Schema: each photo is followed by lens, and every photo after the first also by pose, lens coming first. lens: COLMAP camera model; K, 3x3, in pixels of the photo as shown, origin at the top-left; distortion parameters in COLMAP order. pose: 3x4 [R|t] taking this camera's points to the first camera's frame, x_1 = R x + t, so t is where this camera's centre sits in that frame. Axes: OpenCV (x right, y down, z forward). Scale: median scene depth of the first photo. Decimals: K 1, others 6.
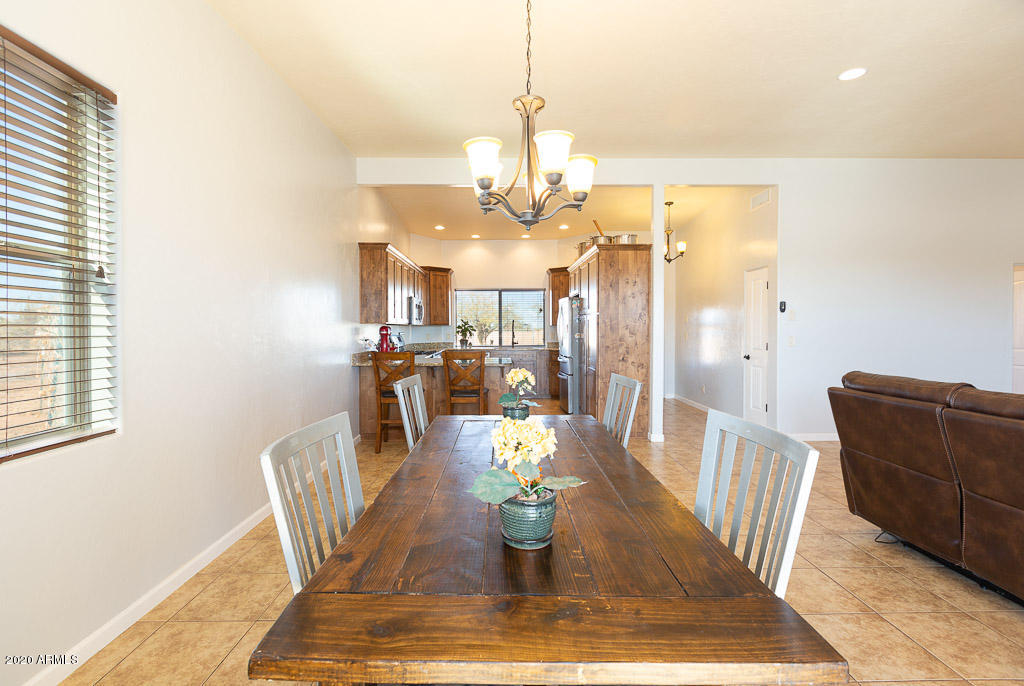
lens RADIAL K [[466.7, 0, 512.0], [0, 466.7, 343.0], [0, 0, 1]] dist [0.000076, 0.000032]
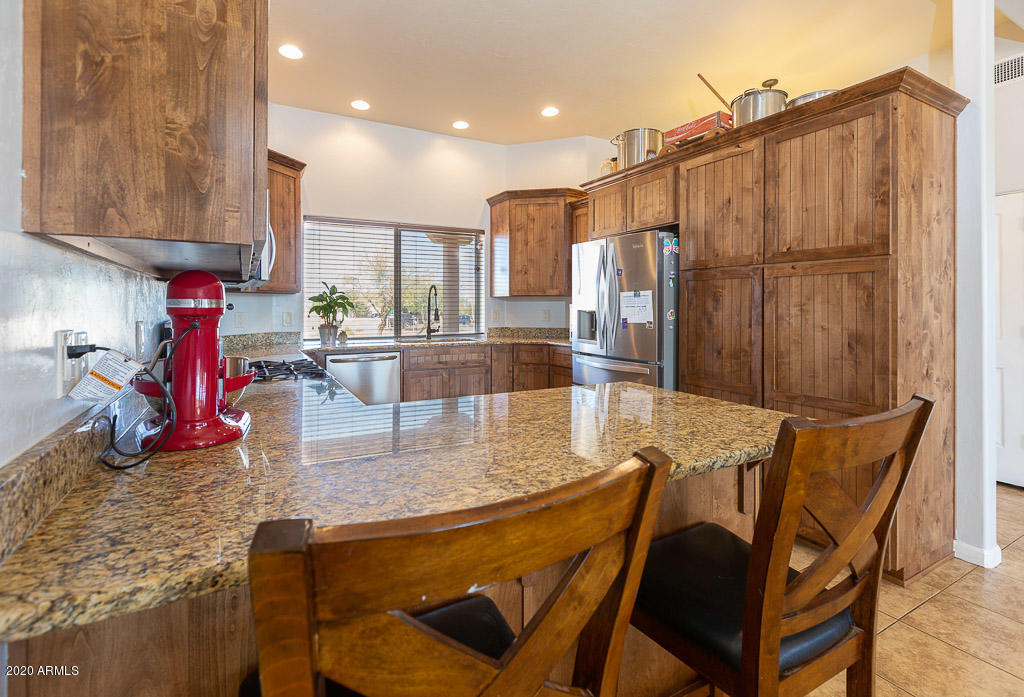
lens RADIAL K [[476.8, 0, 511.4], [0, 476.8, 307.1], [0, 0, 1]] dist [-0.000350, 0.000002]
pose [[0.884281, -0.002057, 0.466951, -0.163786], [0.016243, 0.999521, -0.026355, -0.010272], [-0.466673, 0.030890, 0.883890, 0.500983]]
